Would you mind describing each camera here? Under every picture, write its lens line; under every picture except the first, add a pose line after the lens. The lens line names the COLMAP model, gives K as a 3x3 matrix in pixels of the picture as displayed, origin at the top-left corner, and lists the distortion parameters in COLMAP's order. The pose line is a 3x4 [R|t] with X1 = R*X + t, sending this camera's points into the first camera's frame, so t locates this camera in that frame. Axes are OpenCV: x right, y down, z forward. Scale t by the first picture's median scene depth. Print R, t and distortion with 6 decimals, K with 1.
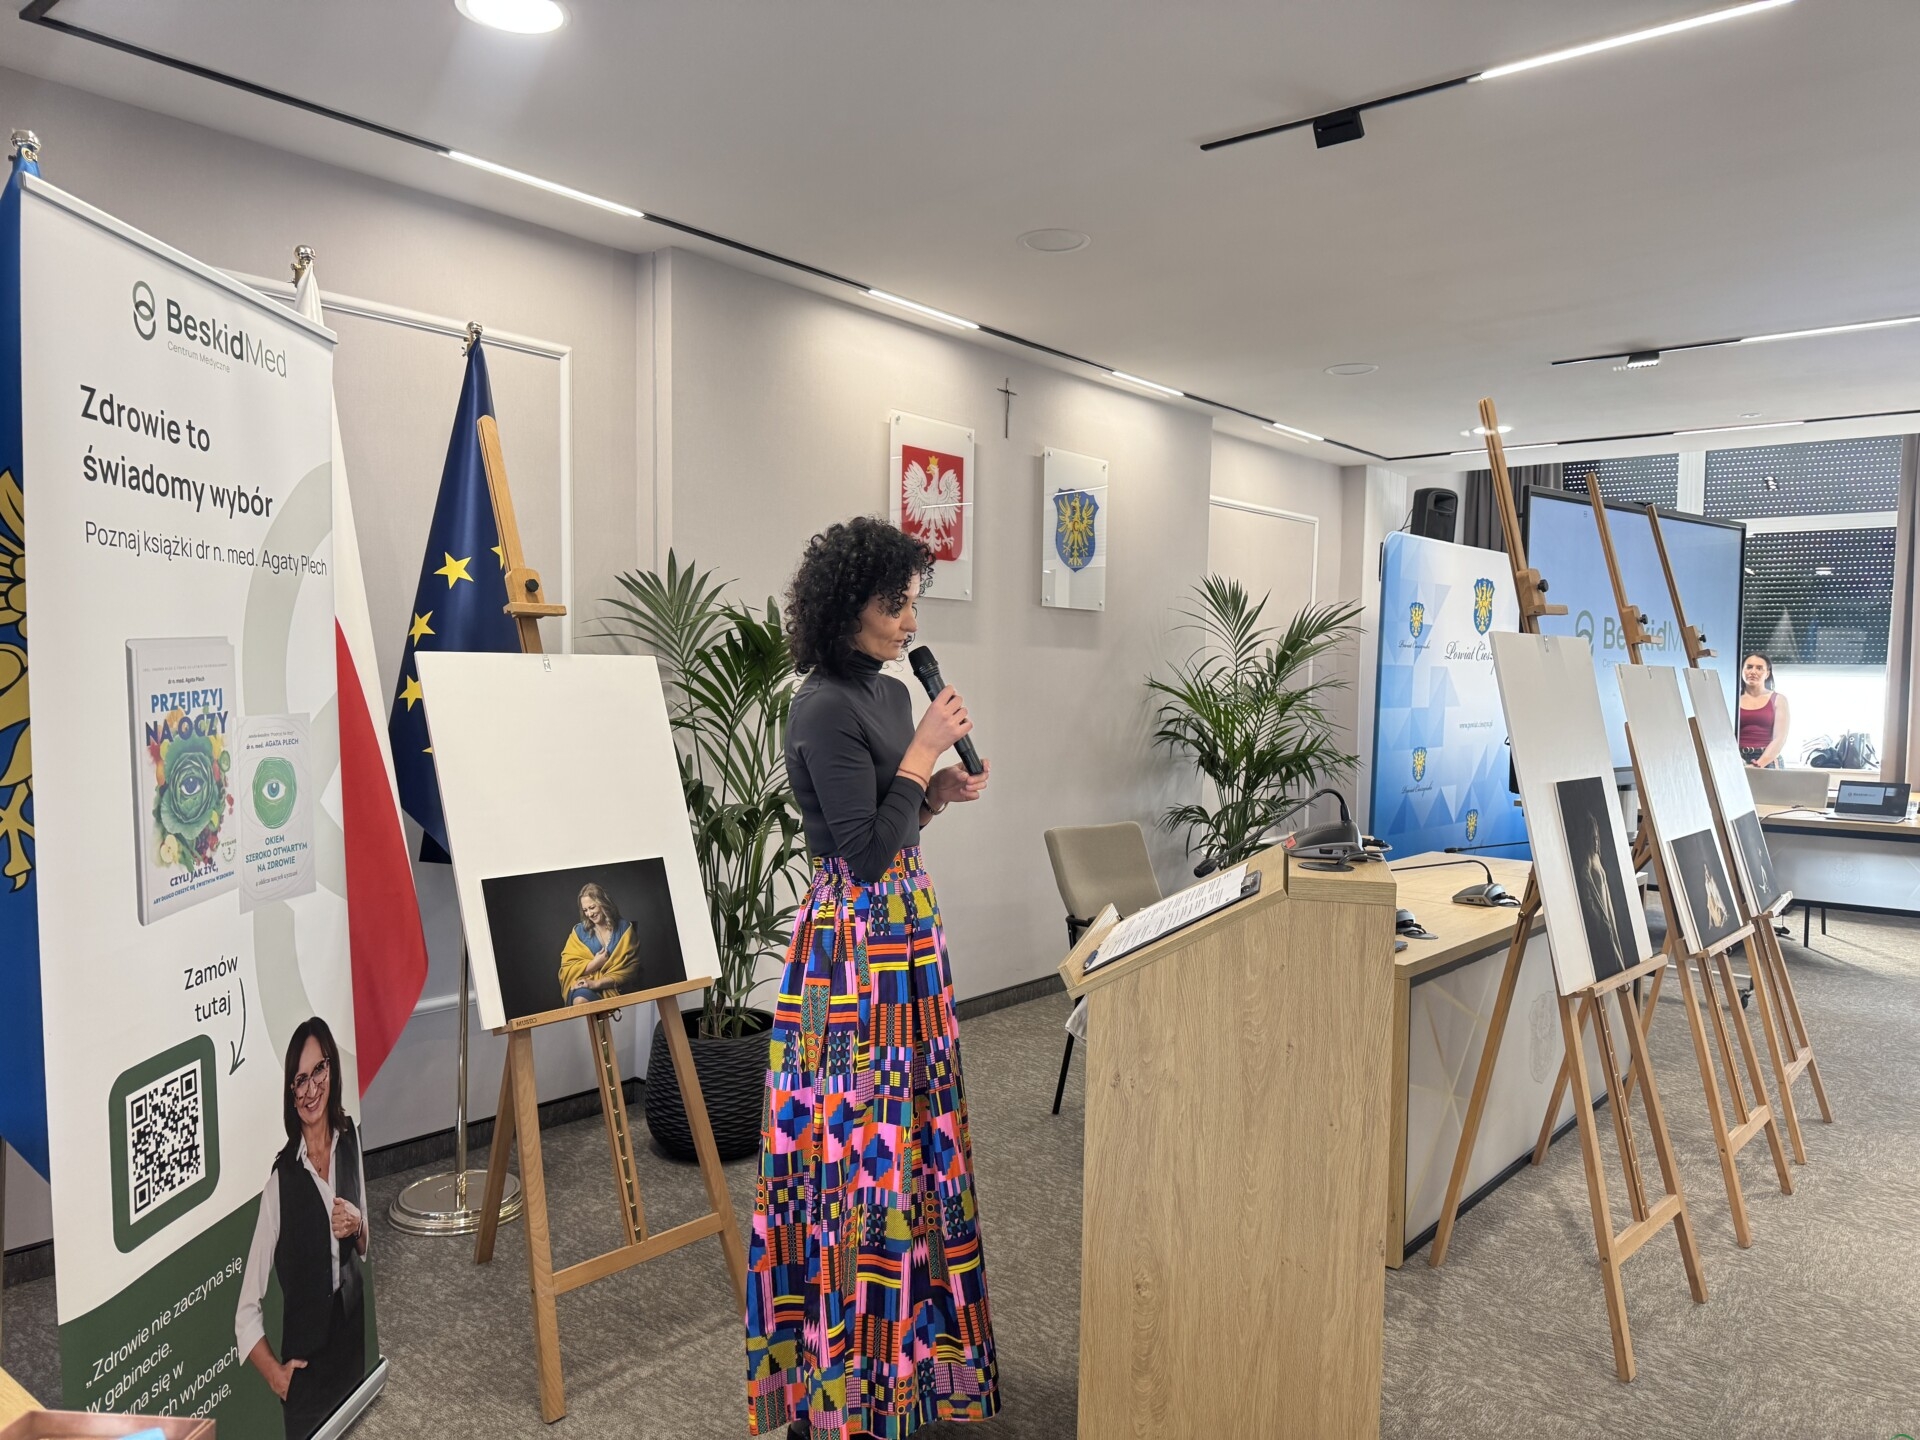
lens RADIAL K [[1361.4, 0, 958.1], [0, 1361.4, 765.5], [0, 0, 1]] dist [0.006318, -0.071893]
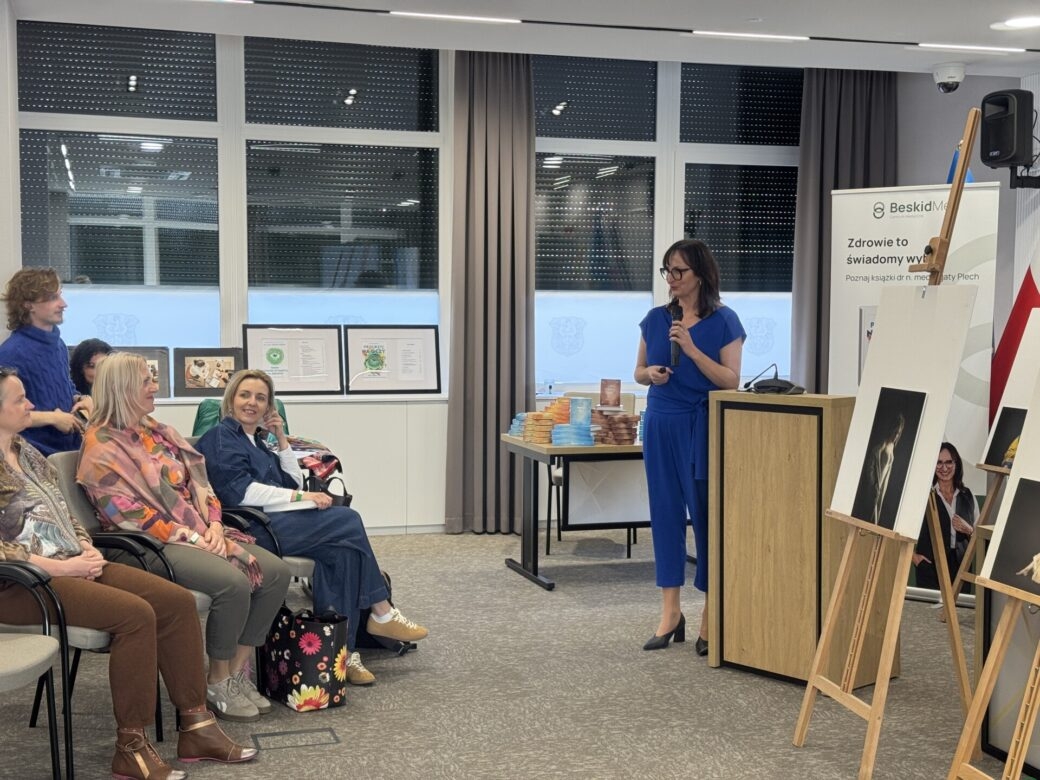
lens RADIAL K [[1582.1, 0, 520.0], [0, 1582.1, 390.0], [0, 0, 1]] dist [0.026576, 0.034461]
pose [[-0.574308, 0.031124, -0.818047, 2.629477], [-0.063823, 0.994533, 0.082645, -0.127751], [0.816148, 0.099674, -0.569182, 2.105344]]
